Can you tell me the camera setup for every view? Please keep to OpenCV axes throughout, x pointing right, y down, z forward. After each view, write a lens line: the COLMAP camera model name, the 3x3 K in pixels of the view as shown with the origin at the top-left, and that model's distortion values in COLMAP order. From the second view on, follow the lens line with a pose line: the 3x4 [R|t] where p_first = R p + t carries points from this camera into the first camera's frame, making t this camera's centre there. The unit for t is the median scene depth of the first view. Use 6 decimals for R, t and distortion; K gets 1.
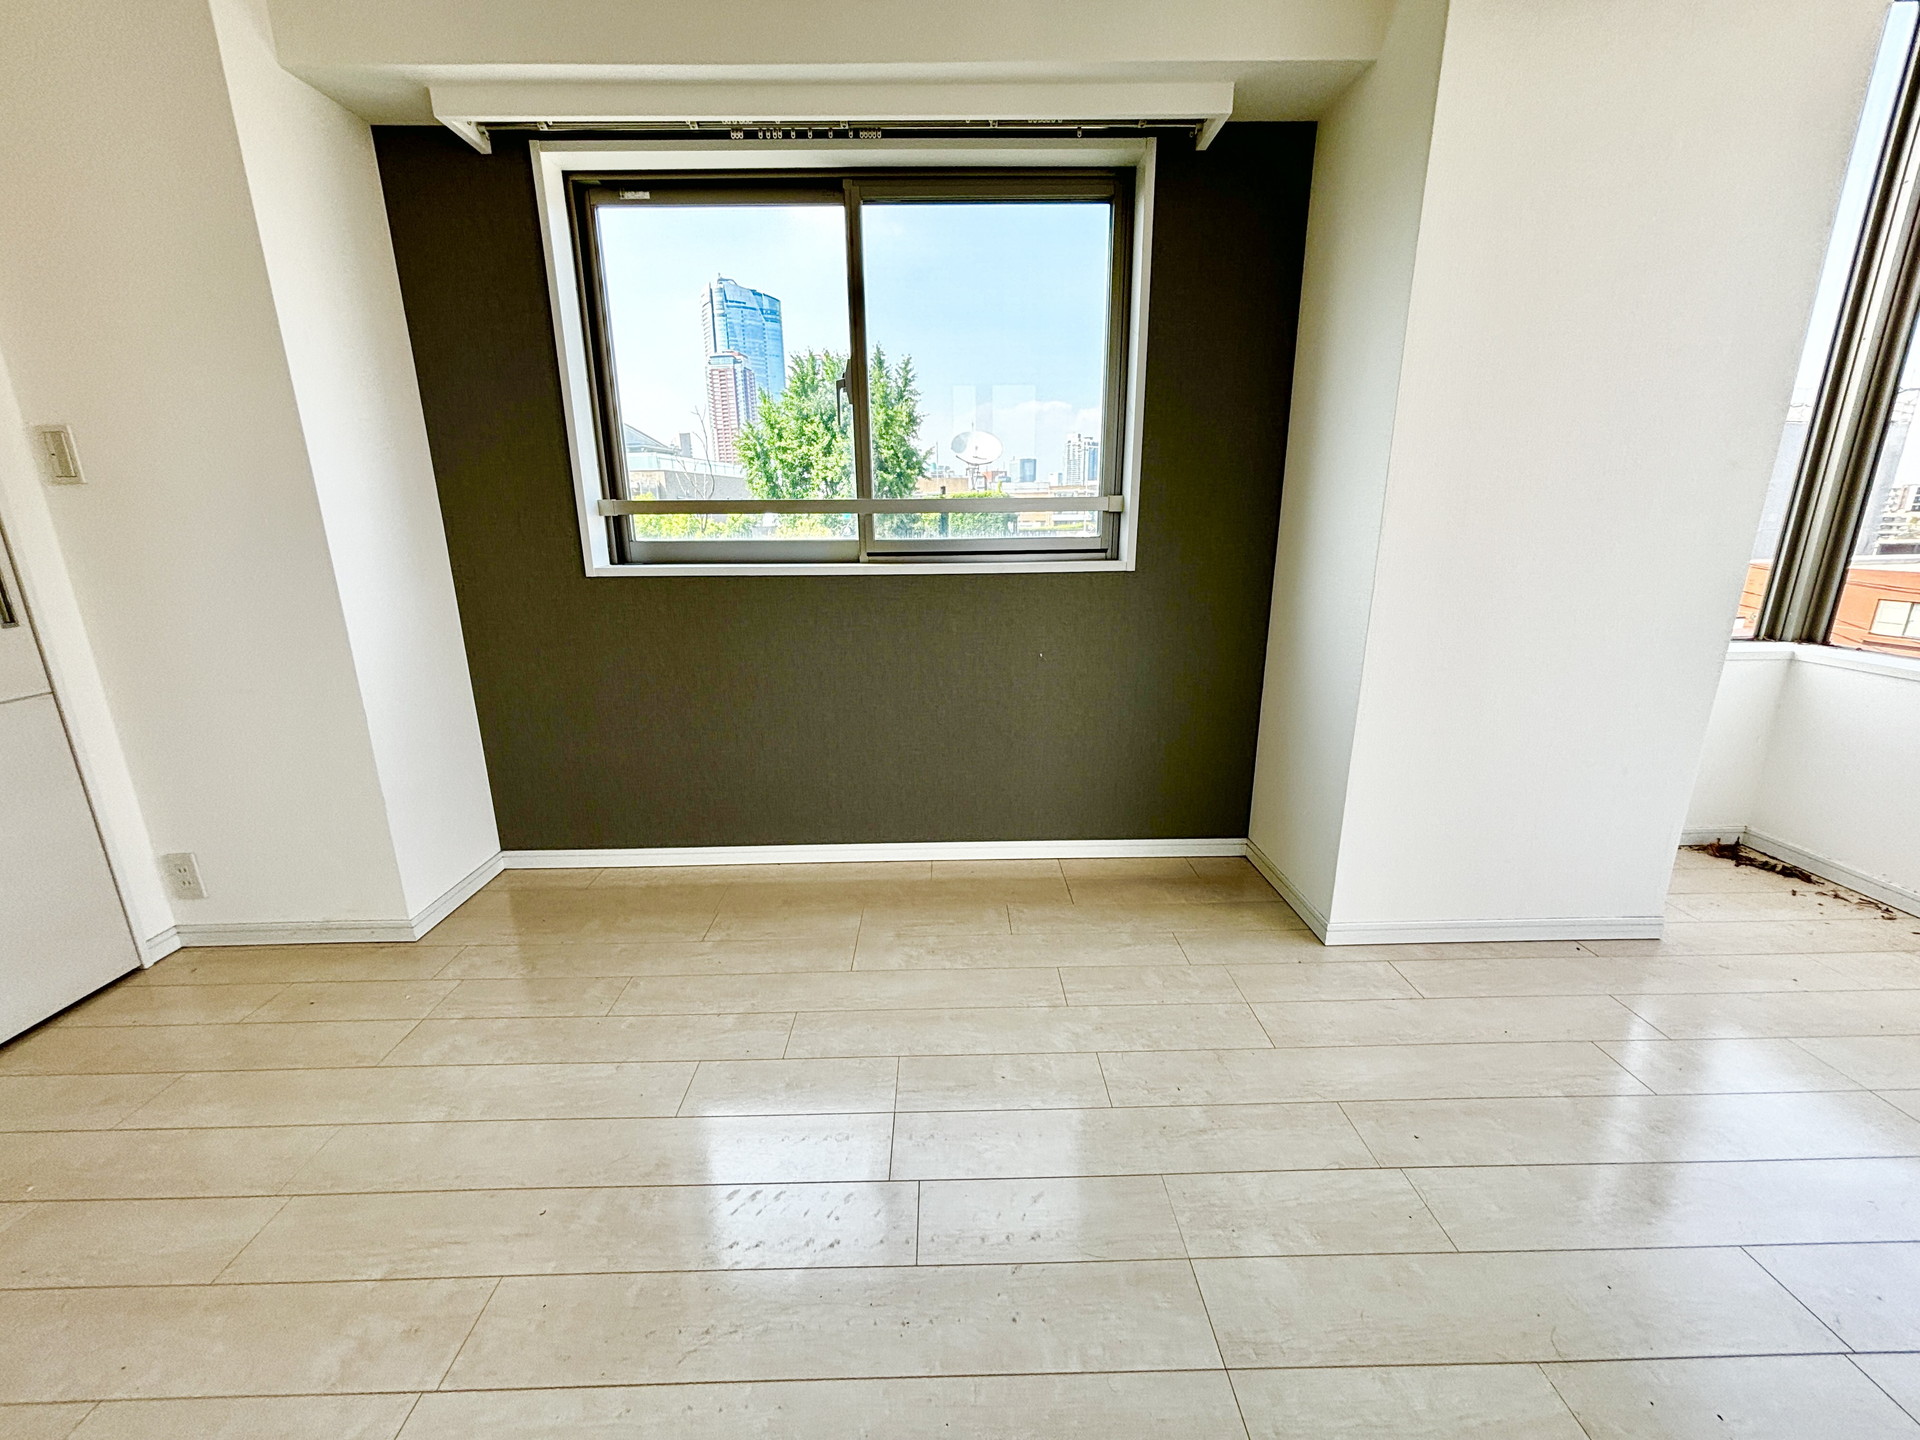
lens RADIAL K [[777.2, 0, 957.7], [0, 777.2, 718.2], [0, 0, 1]] dist [0.006084, -0.001899]
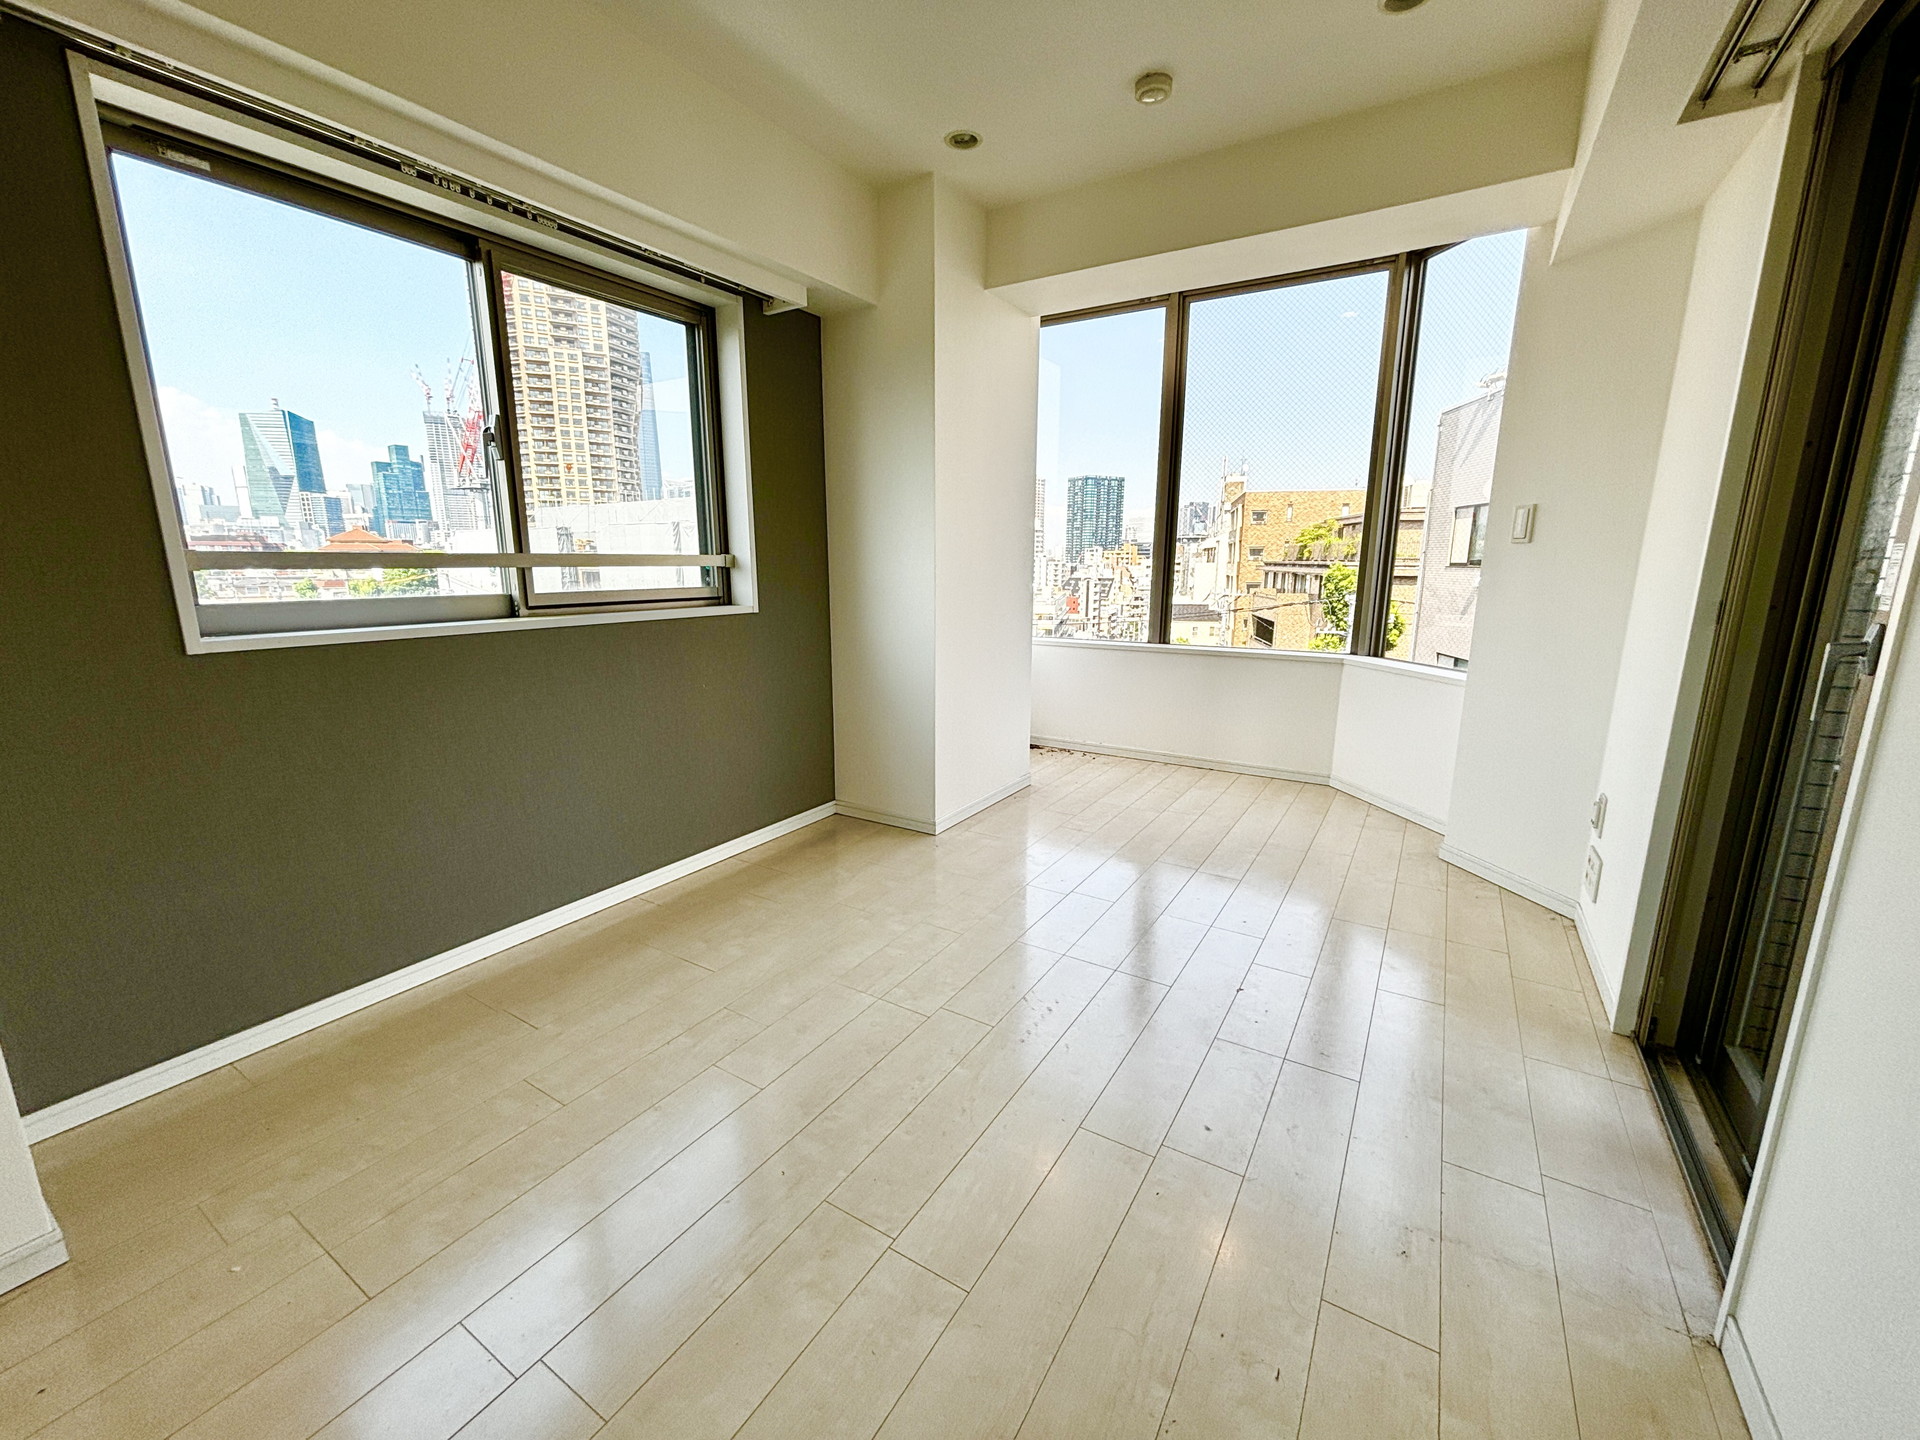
lens RADIAL K [[777.2, 0, 957.1], [0, 777.2, 717.2], [0, 0, 1]] dist [0.006084, -0.001899]
pose [[0.544619, -0.156910, 0.823874, -0.735791], [0.209422, 0.976667, 0.047573, -0.011267], [-0.812116, 0.146628, 0.564772, 0.027737]]
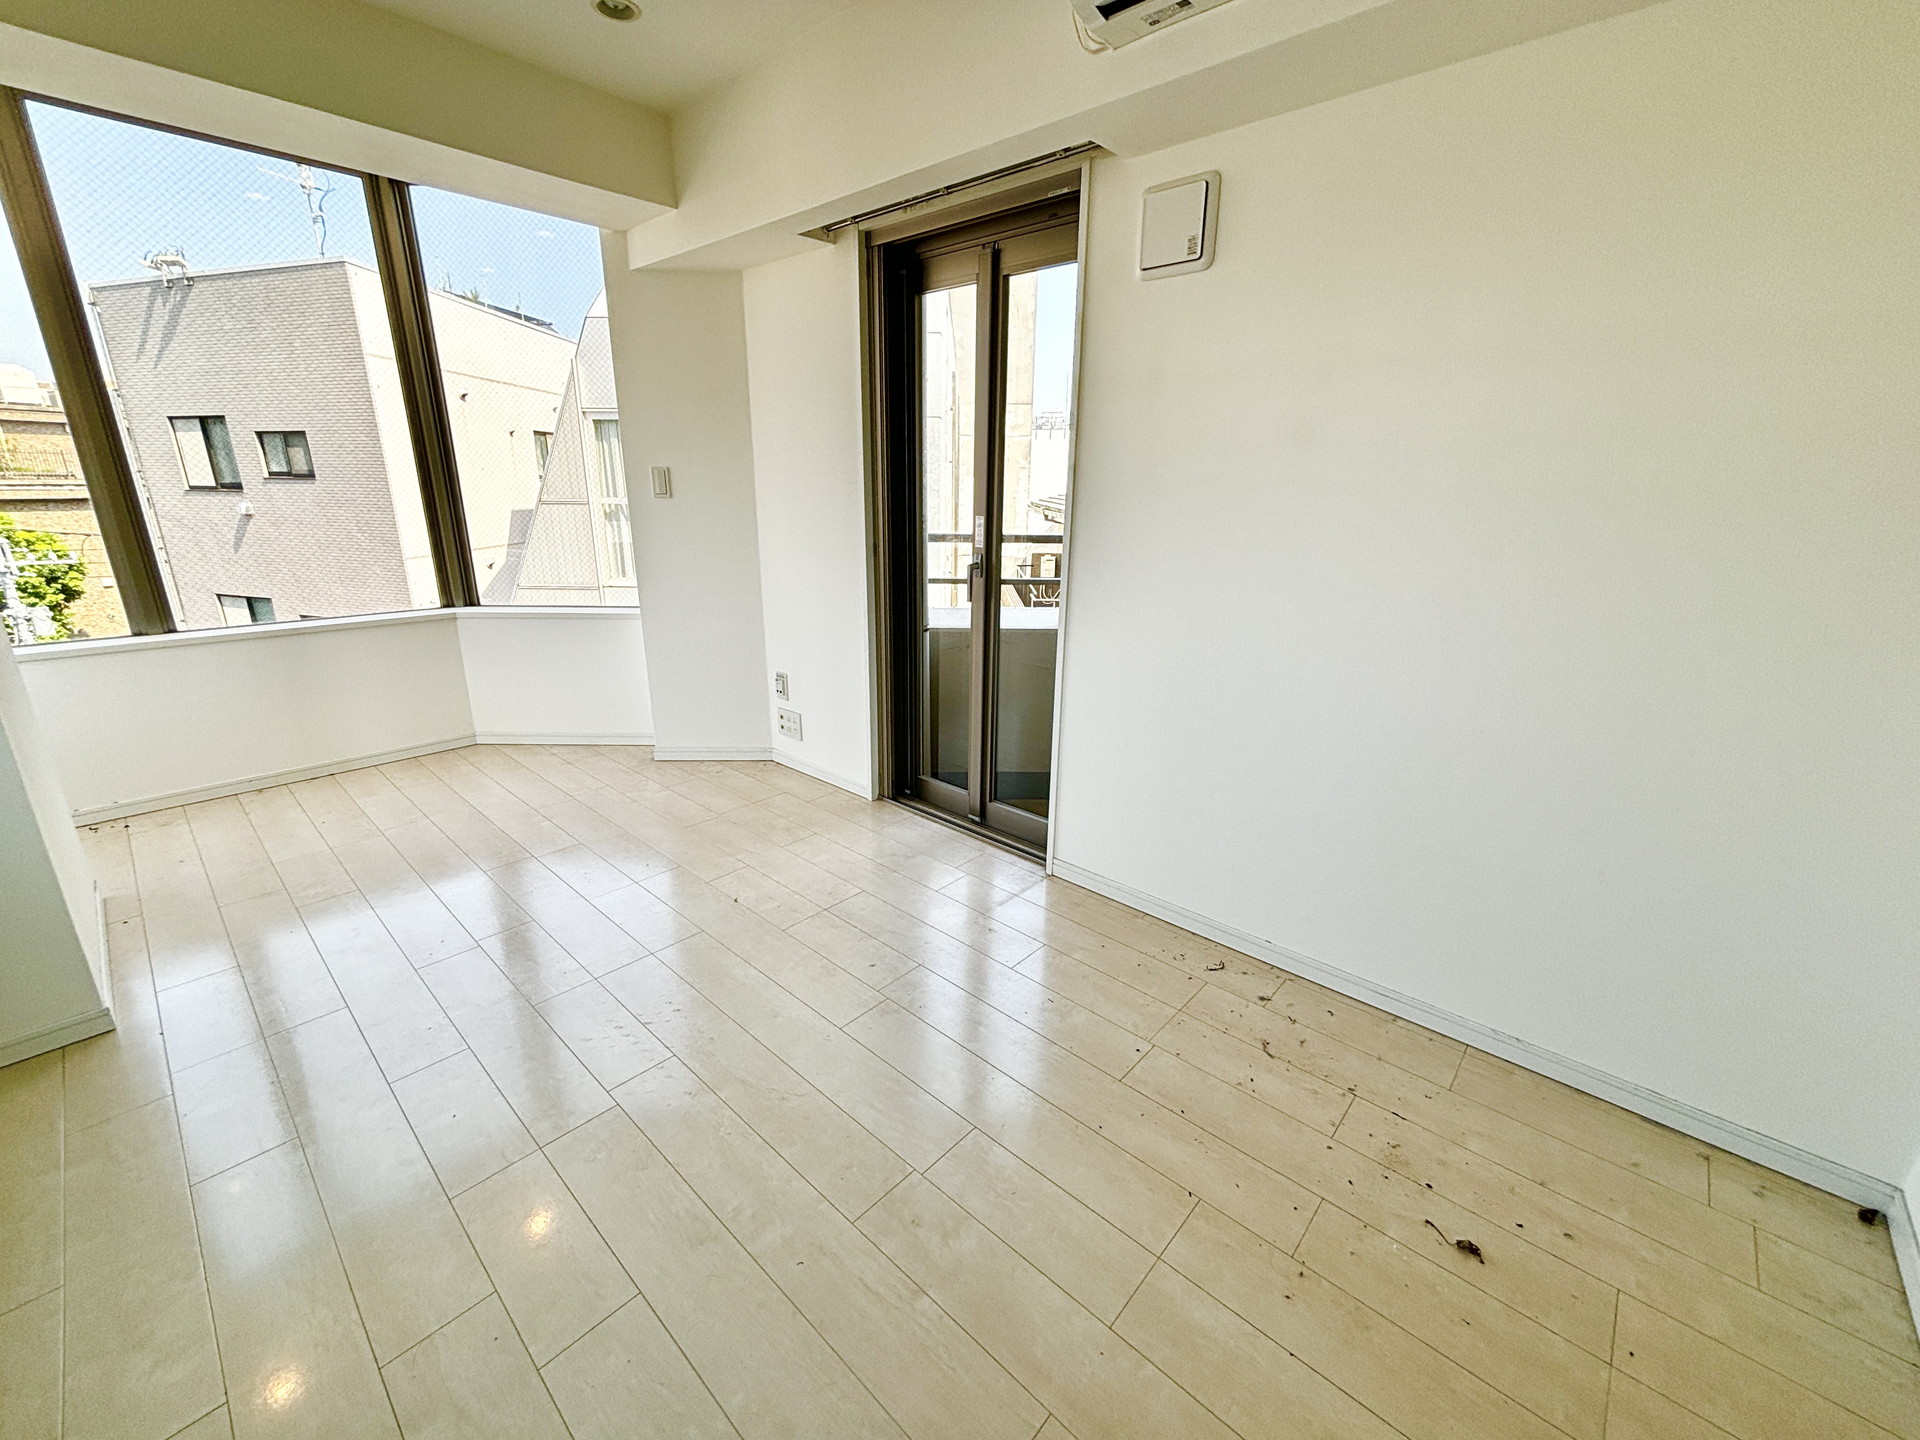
lens RADIAL K [[777.2, 0, 953.5], [0, 777.2, 721.1], [0, 0, 1]] dist [0.006084, -0.001899]
pose [[-0.722857, -0.199435, 0.661592, -0.725811], [0.177196, 0.871929, 0.456445, -0.250903], [-0.667892, 0.447176, -0.594941, 0.690100]]
